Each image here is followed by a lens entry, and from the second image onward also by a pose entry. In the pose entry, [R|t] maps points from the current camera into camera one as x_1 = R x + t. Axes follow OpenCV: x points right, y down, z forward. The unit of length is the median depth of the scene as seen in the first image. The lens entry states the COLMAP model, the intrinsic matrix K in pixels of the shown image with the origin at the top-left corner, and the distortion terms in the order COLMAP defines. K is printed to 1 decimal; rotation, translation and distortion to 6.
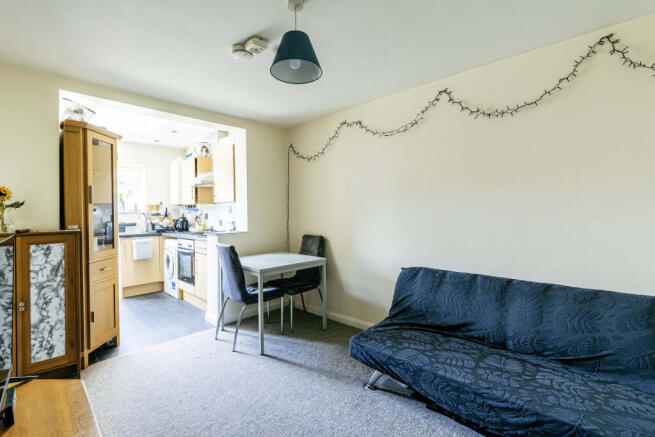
lens RADIAL K [[303.3, 0, 325.6], [0, 303.3, 213.0], [0, 0, 1]] dist [-0.015560, 0.000339]
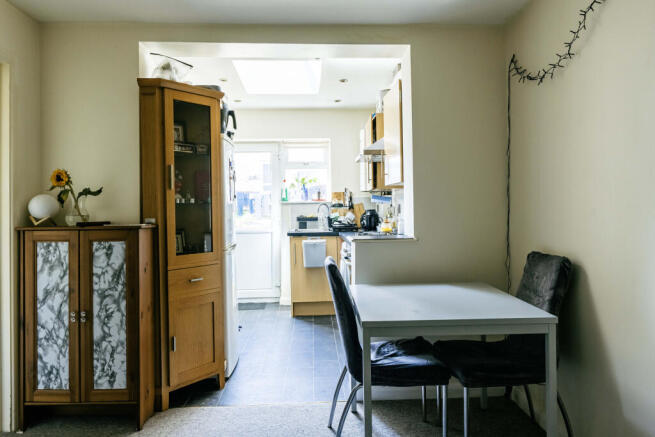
lens RADIAL K [[429.8, 0, 322.2], [0, 429.8, 209.7], [0, 0, 1]] dist [0.000047, 0.000148]
pose [[0.722502, 0.010409, -0.691291, 0.212859], [-0.002737, 0.999922, 0.012196, 0.004878], [0.691364, -0.006920, 0.722474, 0.498877]]
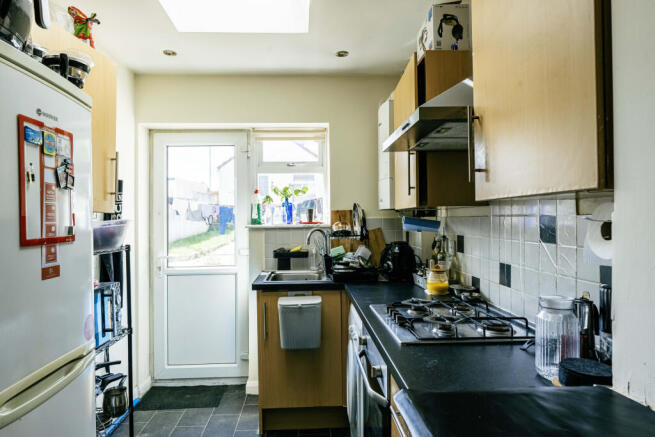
lens RADIAL K [[407.9, 0, 325.2], [0, 407.9, 217.7], [0, 0, 1]] dist [0.002314, -0.000151]
pose [[0.730893, 0.006801, -0.682458, -0.395407], [-0.005034, 0.999977, 0.004574, -0.039333], [0.682473, 0.000093, 0.730911, 1.154420]]
